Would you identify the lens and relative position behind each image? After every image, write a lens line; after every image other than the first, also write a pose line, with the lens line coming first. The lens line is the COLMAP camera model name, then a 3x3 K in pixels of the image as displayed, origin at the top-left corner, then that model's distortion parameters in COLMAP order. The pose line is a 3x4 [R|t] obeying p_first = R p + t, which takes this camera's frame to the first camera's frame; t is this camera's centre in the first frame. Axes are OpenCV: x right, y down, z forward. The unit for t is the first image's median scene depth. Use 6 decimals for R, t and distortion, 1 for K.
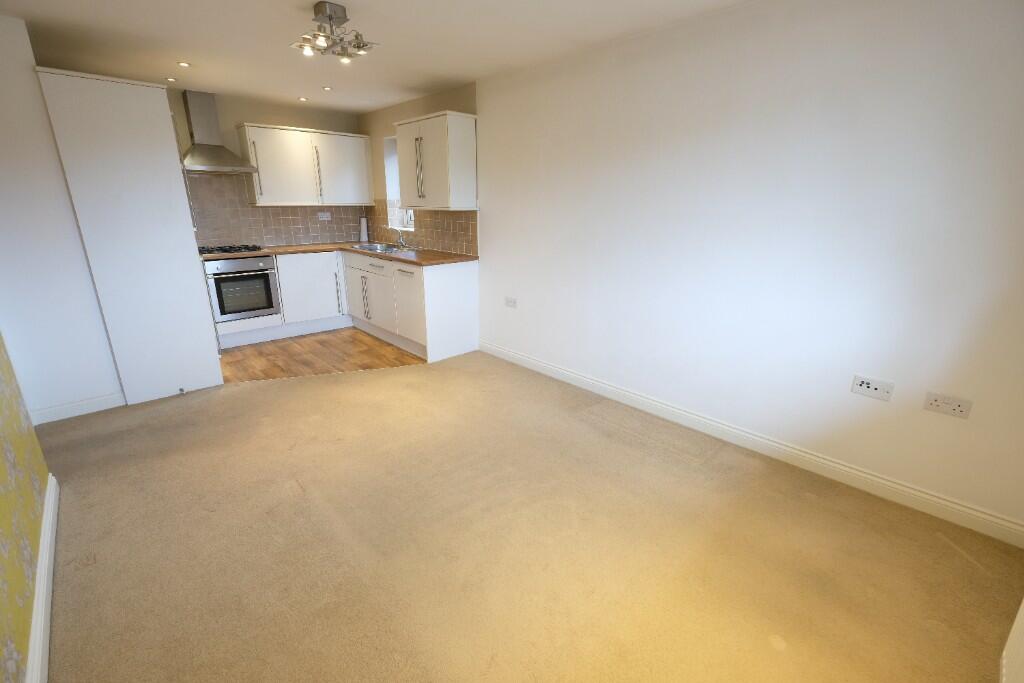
lens RADIAL K [[444.4, 0, 513.4], [0, 444.4, 336.0], [0, 0, 1]] dist [-0.001453, -0.000723]
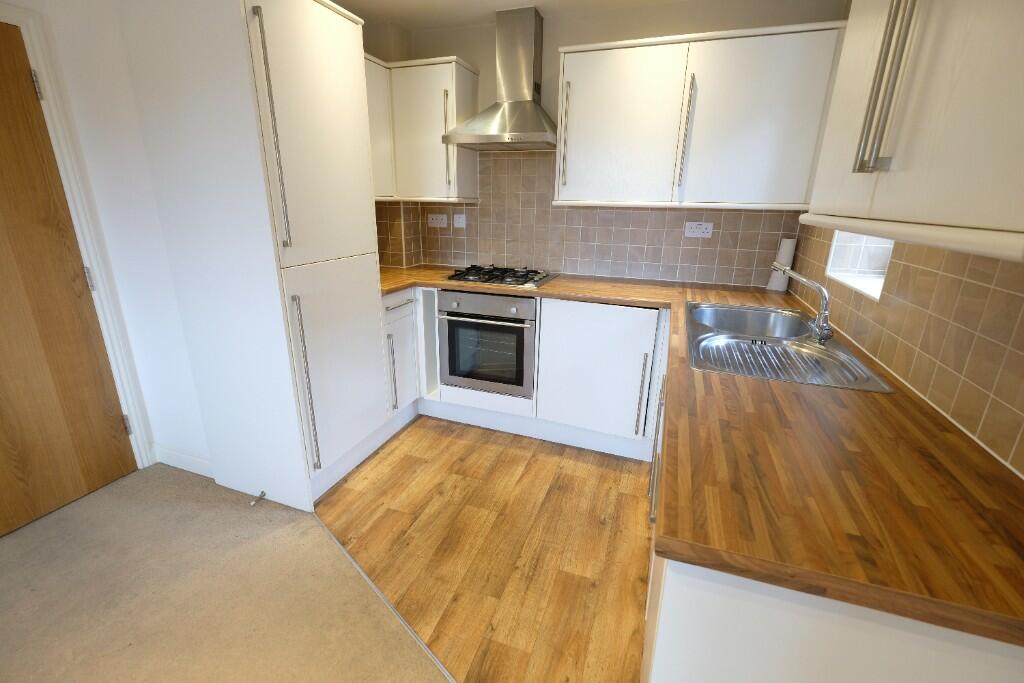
lens RADIAL K [[444.4, 0, 513.4], [0, 444.4, 336.0], [0, 0, 1]] dist [-0.001453, -0.000723]
pose [[0.456949, 0.263523, -0.849561, -0.086631], [-0.269965, 0.951142, 0.149827, -0.207188], [0.847536, 0.160888, 0.505765, 0.703675]]
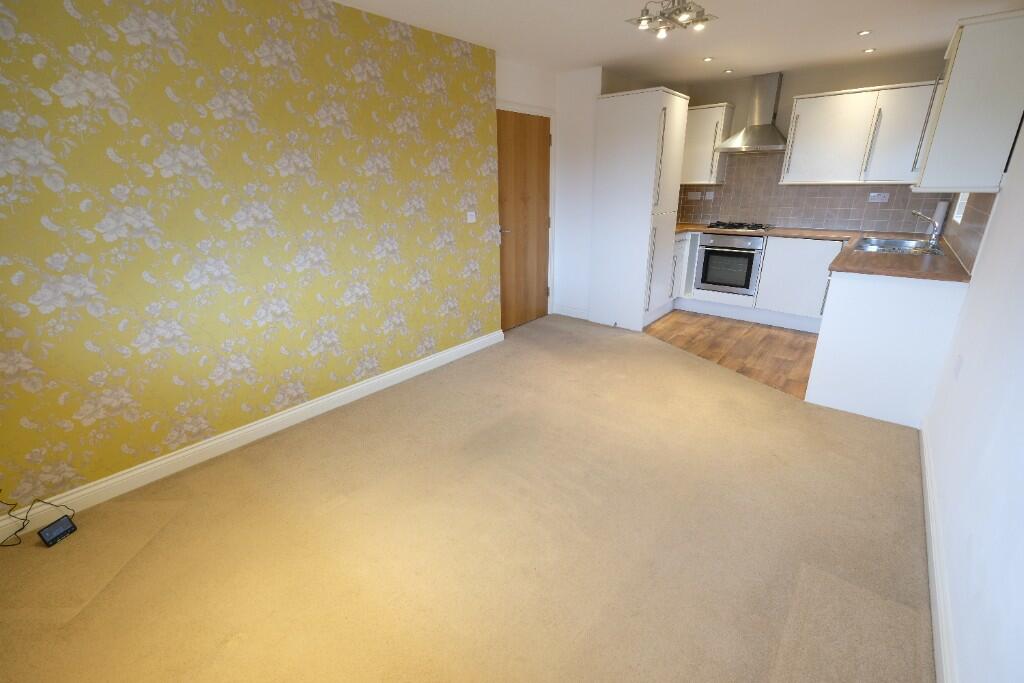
lens RADIAL K [[444.4, 0, 513.4], [0, 444.4, 336.0], [0, 0, 1]] dist [-0.001453, -0.000723]
pose [[0.127792, 0.317996, -0.939440, 0.360224], [-0.274610, 0.921519, 0.274575, -0.095702], [0.953026, 0.222891, 0.205087, 0.324841]]
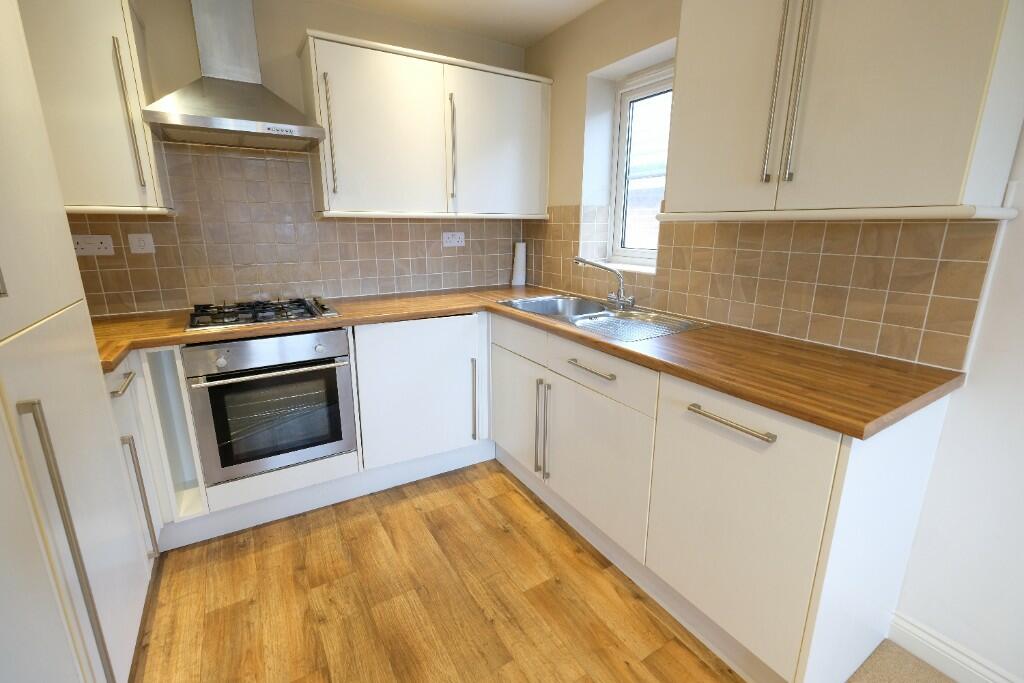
lens RADIAL K [[444.4, 0, 513.4], [0, 444.4, 336.0], [0, 0, 1]] dist [-0.001453, -0.000723]
pose [[0.978355, 0.045907, -0.201779, -0.287581], [-0.055930, 0.997454, -0.044249, -0.160029], [0.199234, 0.054577, 0.978431, 0.595008]]
